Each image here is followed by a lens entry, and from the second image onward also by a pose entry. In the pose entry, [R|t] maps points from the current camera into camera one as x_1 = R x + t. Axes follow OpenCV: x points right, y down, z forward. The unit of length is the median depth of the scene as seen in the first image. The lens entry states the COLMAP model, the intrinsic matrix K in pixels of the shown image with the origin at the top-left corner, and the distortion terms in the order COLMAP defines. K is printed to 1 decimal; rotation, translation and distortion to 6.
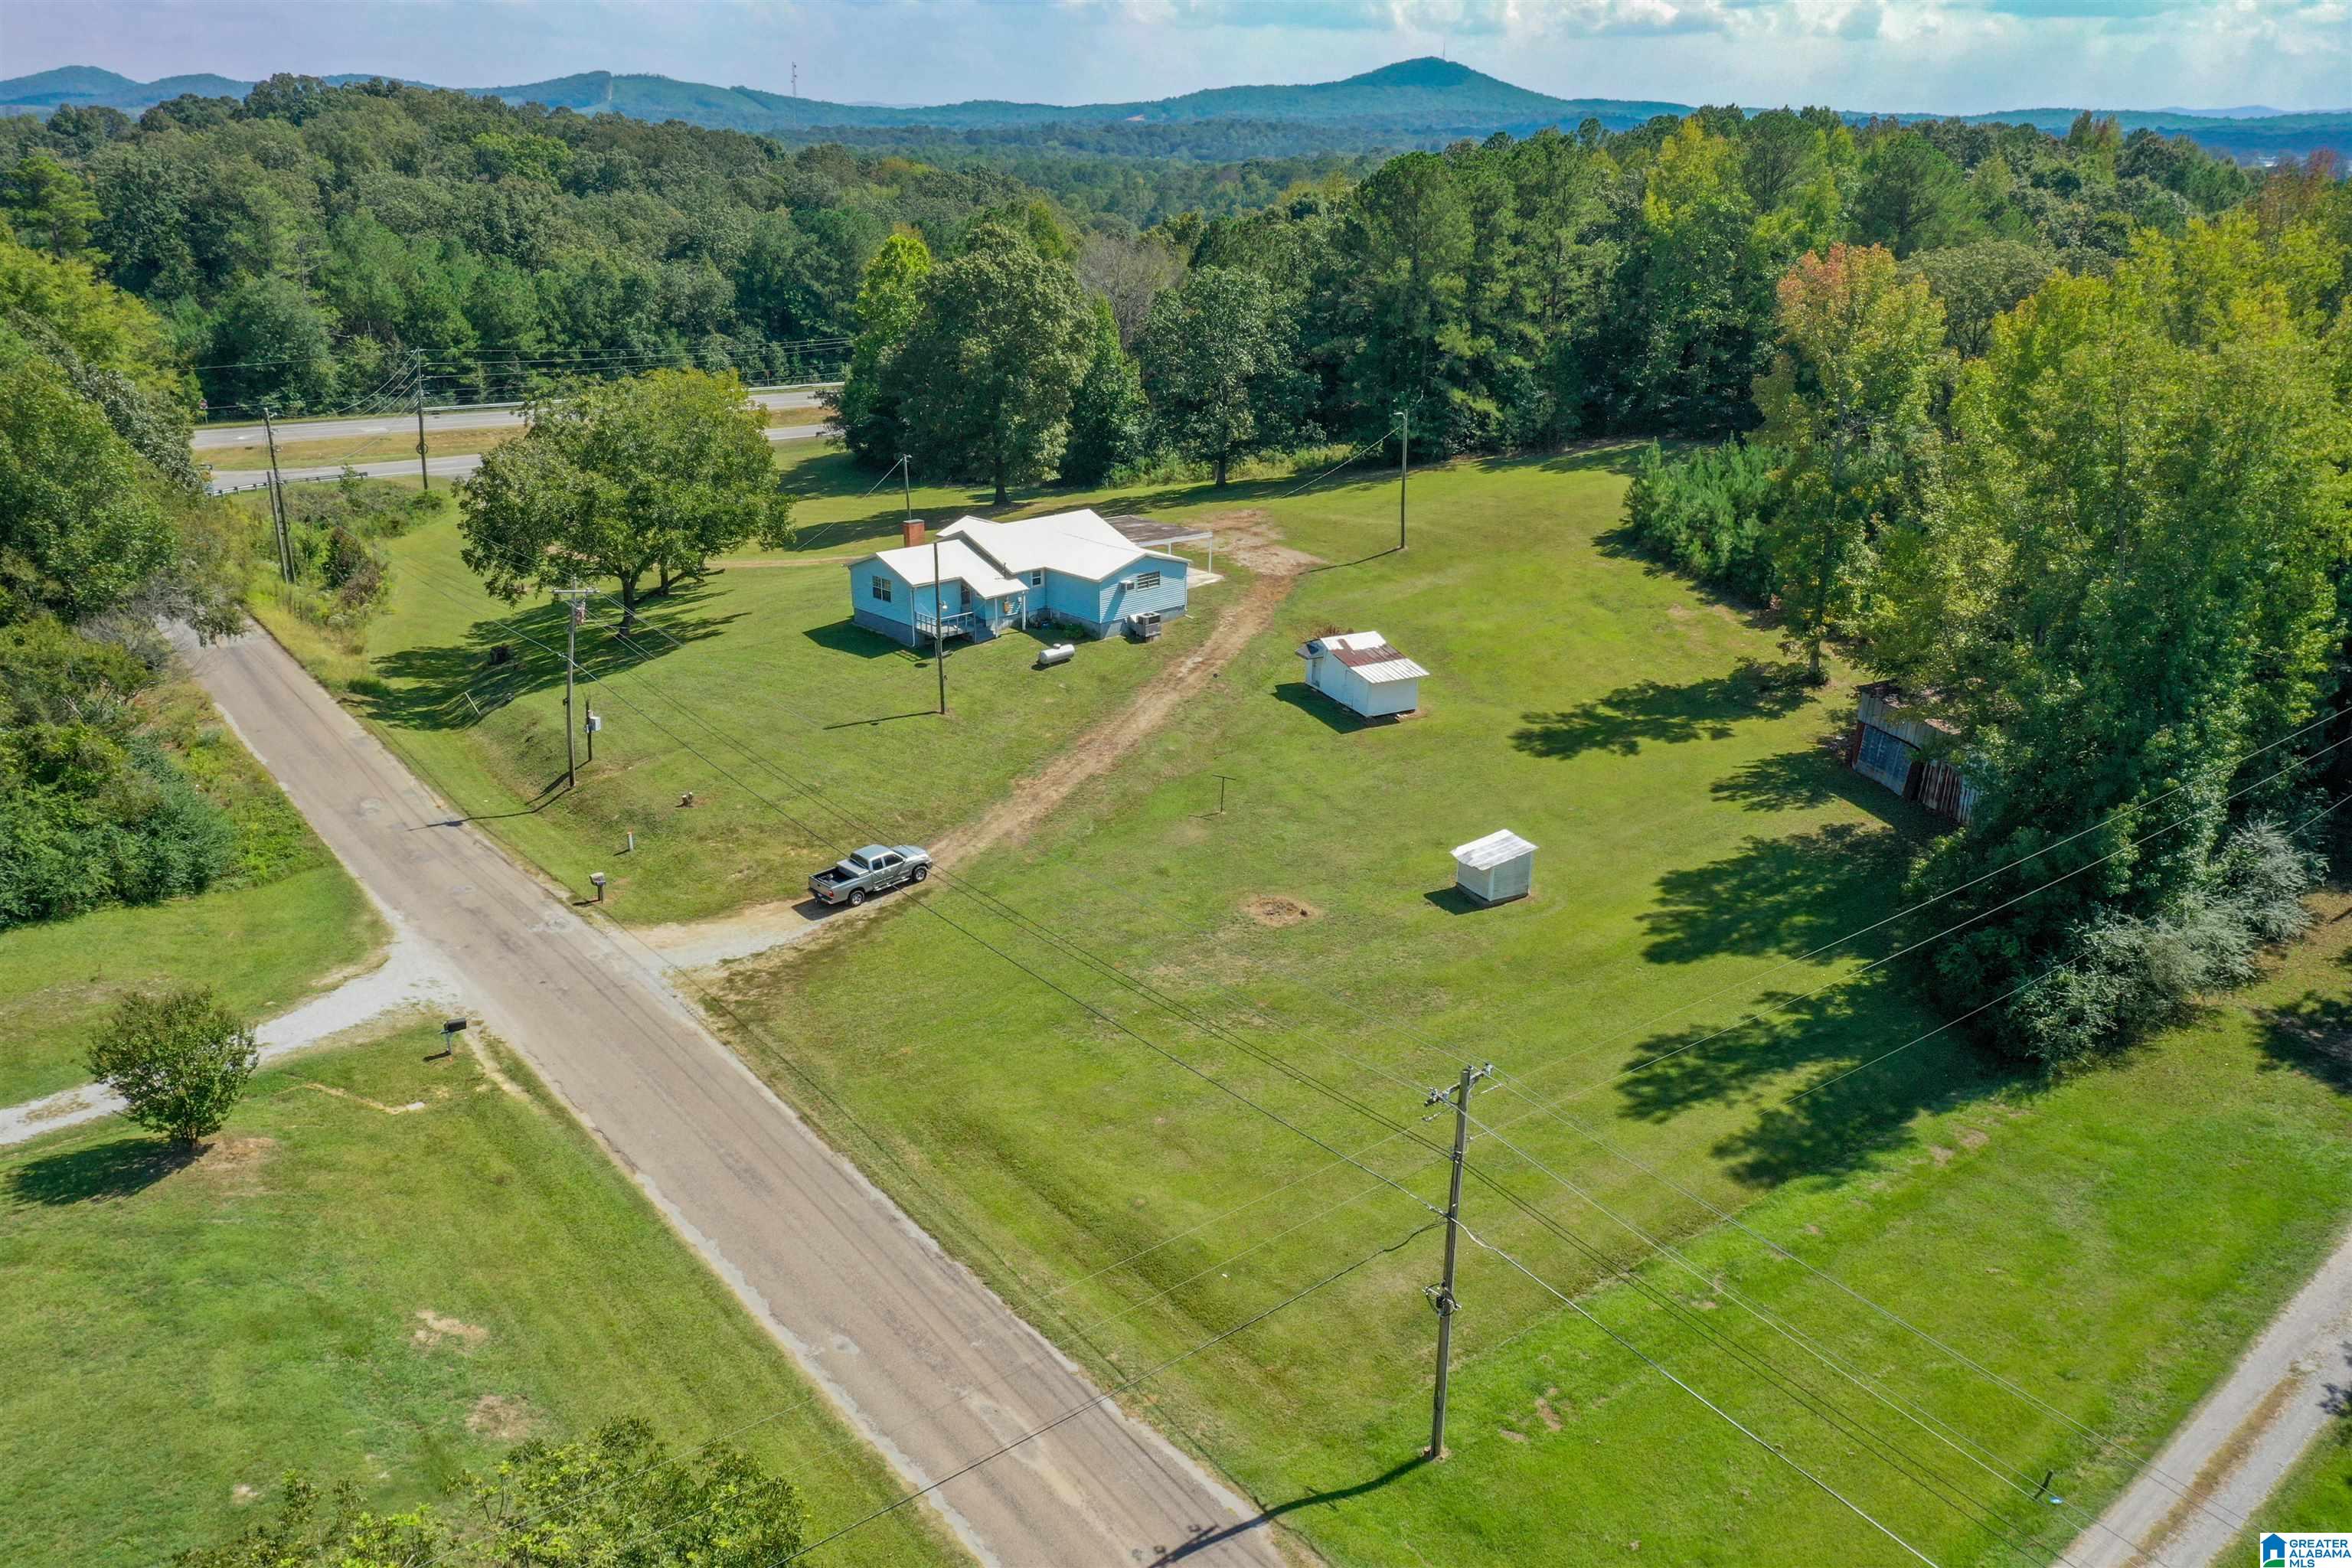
lens RADIAL K [[1856.2, 0, 1171.5], [0, 1856.2, 781.5], [0, 0, 1]] dist [0.005771, 0.007119]
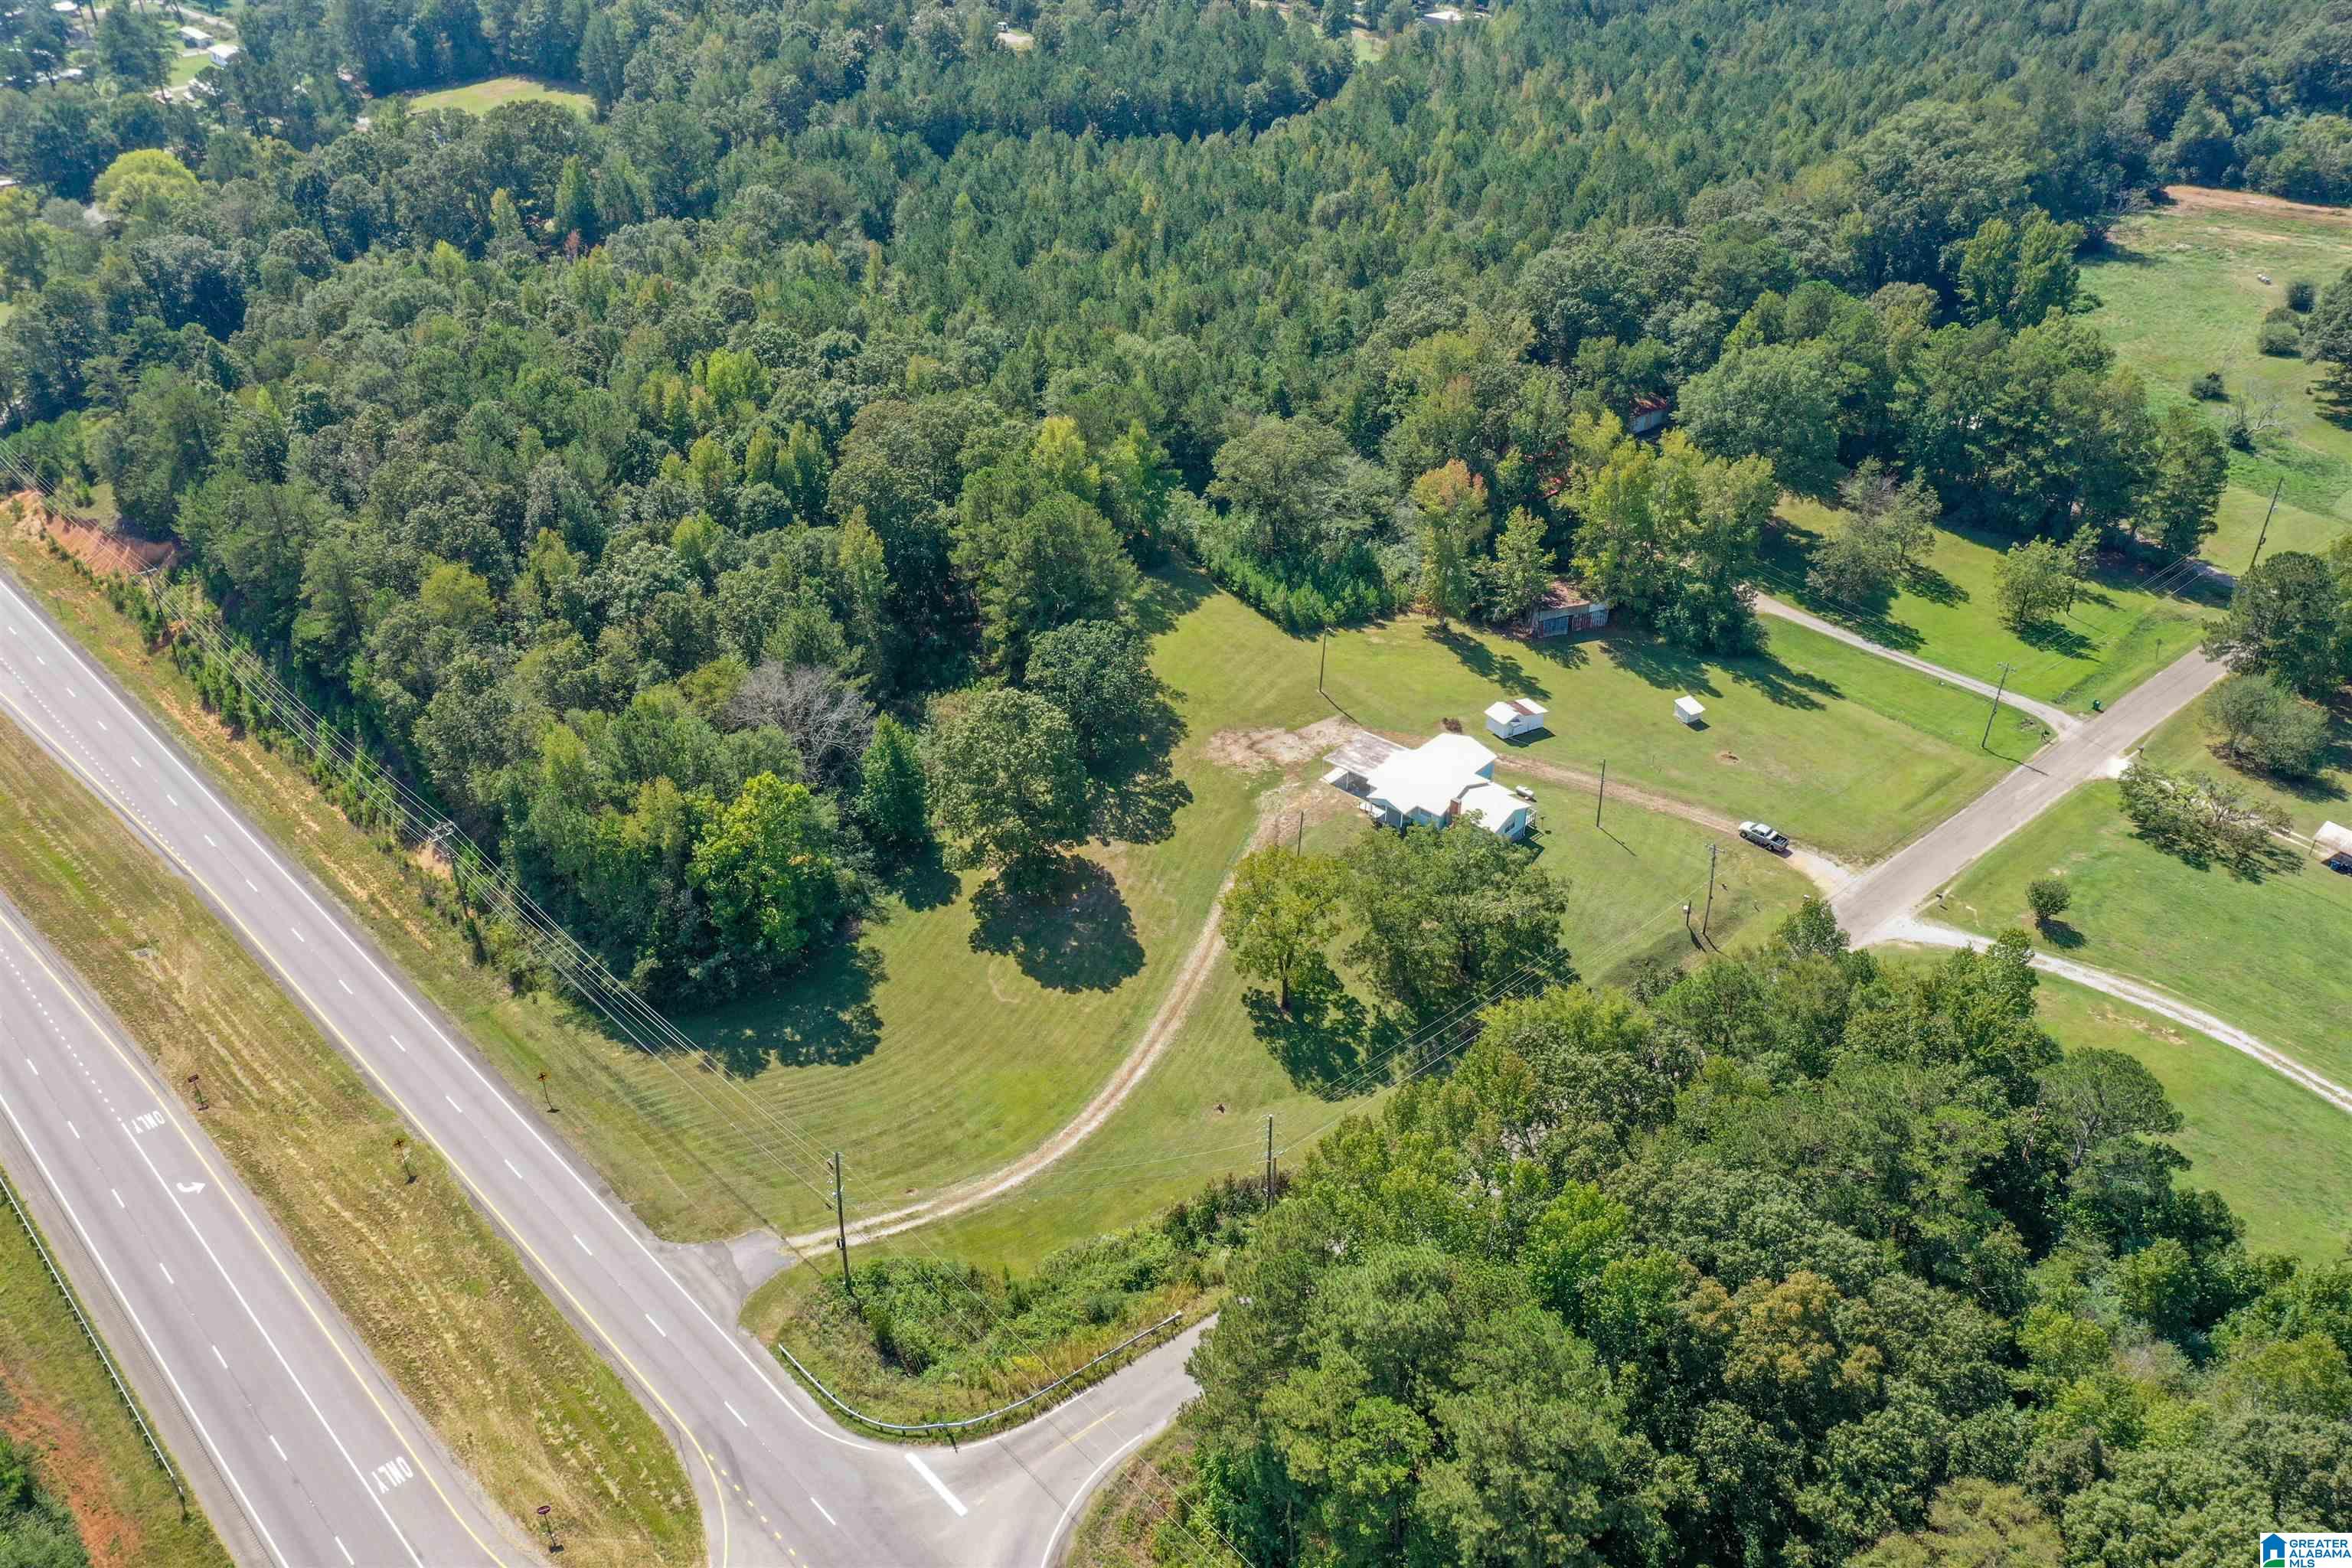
lens RADIAL K [[1824.8, 0, 1176.0], [0, 1824.8, 784.0], [0, 0, 1]] dist [0.006060, 0.005435]
pose [[-0.068372, -0.541958, 0.837620, -1.677637], [0.334027, 0.778693, 0.531096, -1.244020], [-0.940080, 0.316100, 0.127788, 1.088155]]
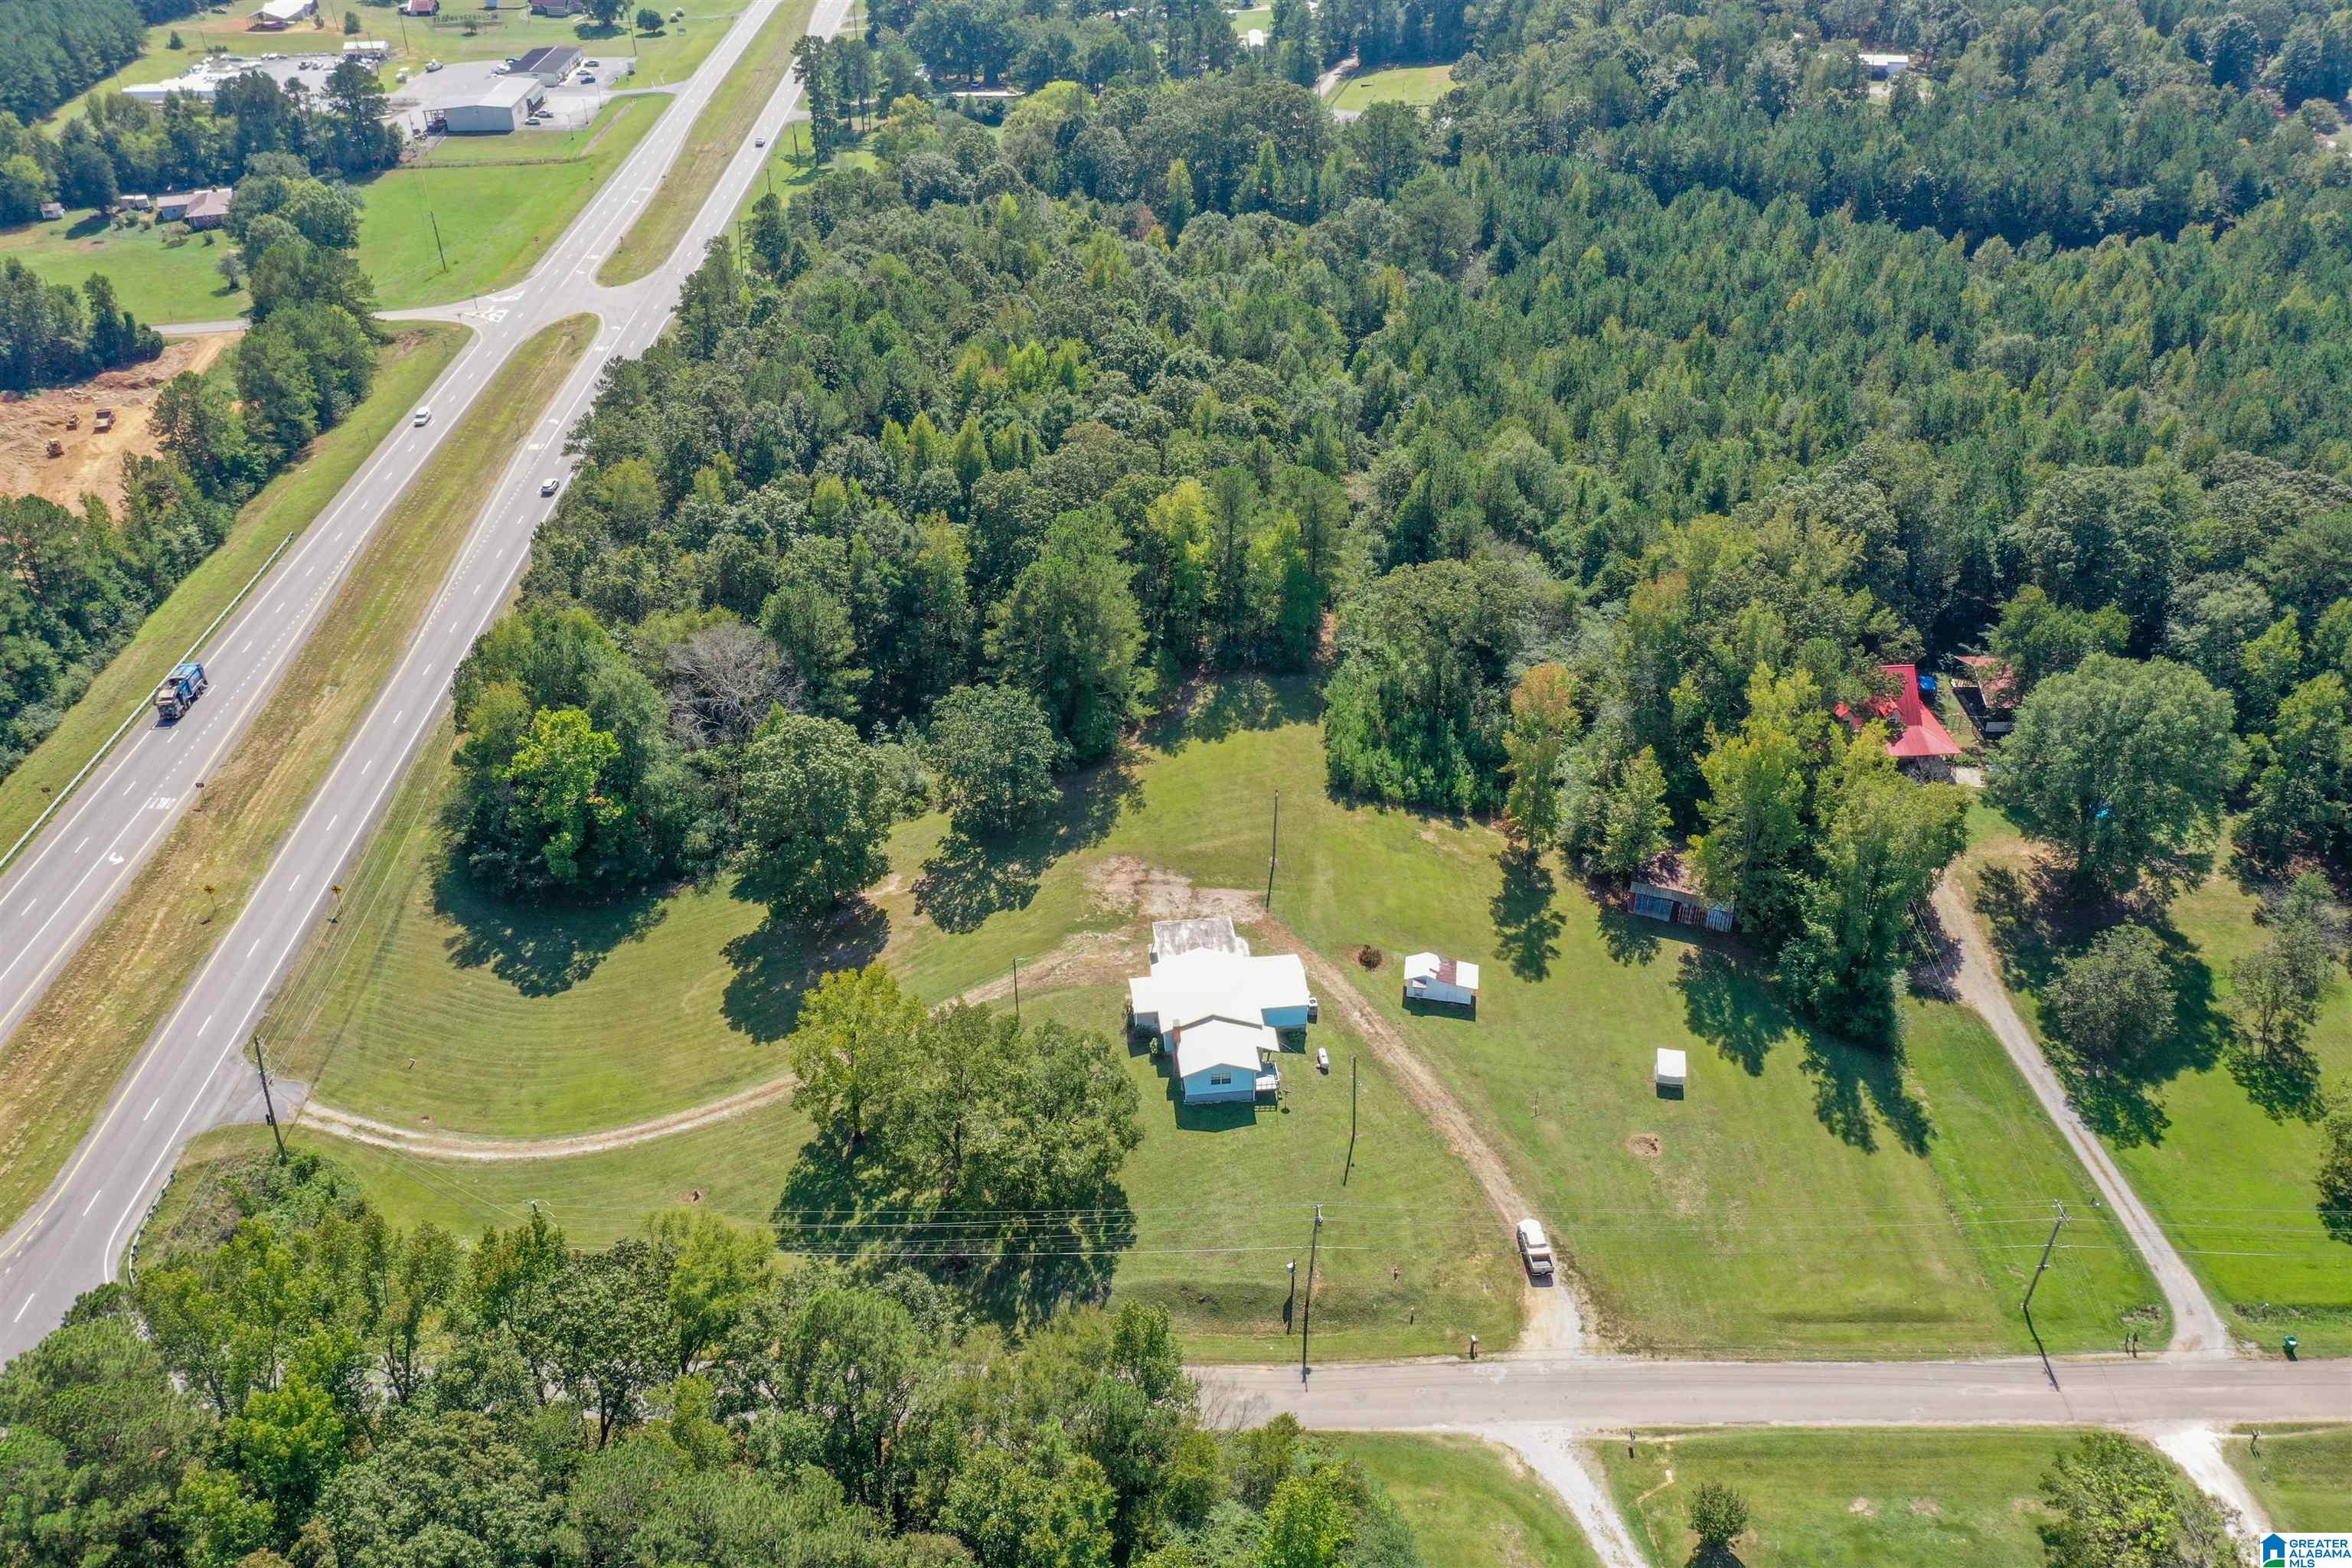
lens RADIAL K [[1832.8, 0, 1175.0], [0, 1832.8, 790.8], [0, 0, 1]] dist [-0.002251, 0.004259]
pose [[0.601547, -0.442160, 0.665309, -1.110129], [0.274945, 0.896560, 0.347254, -0.875834], [-0.750031, -0.025966, 0.660893, 0.025942]]
